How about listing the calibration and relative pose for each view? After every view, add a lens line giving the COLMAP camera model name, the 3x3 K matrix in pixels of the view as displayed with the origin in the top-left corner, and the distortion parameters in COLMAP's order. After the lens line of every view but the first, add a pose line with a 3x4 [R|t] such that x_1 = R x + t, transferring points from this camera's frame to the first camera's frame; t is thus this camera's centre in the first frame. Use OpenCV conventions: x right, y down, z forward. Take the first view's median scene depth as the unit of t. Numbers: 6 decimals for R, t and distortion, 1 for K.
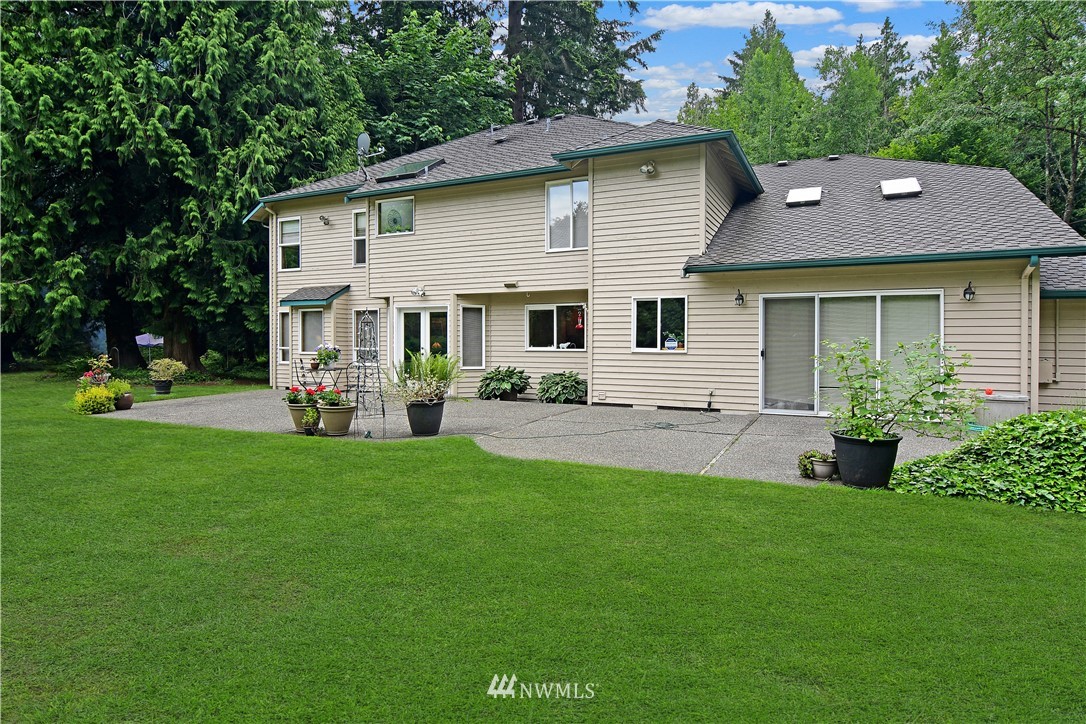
lens RADIAL K [[594.6, 0, 551.3], [0, 594.6, 358.9], [0, 0, 1]] dist [-0.005446, -0.002145]
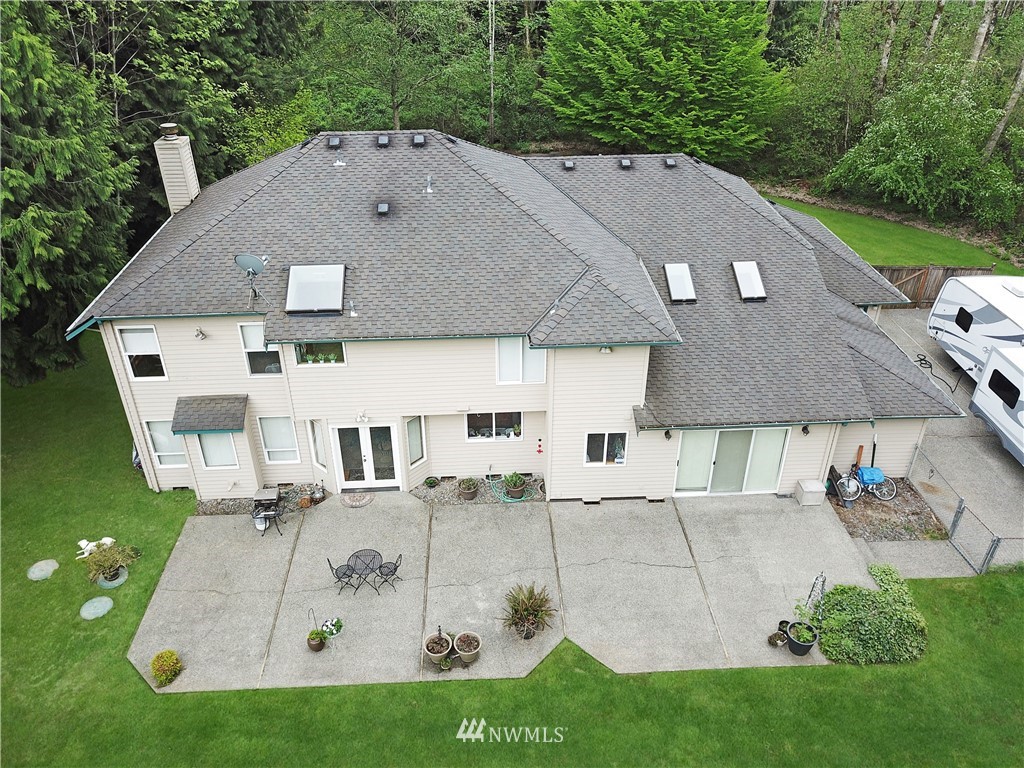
lens RADIAL K [[793.2, 0, 512.0], [0, 793.2, 384.0], [0, 0, 1]] dist [0.007324, 0.002397]
pose [[0.880659, -0.253537, 0.400197, -0.532491], [0.020747, 0.864574, 0.502077, -0.852959], [-0.473295, -0.433856, 0.766656, -0.147011]]
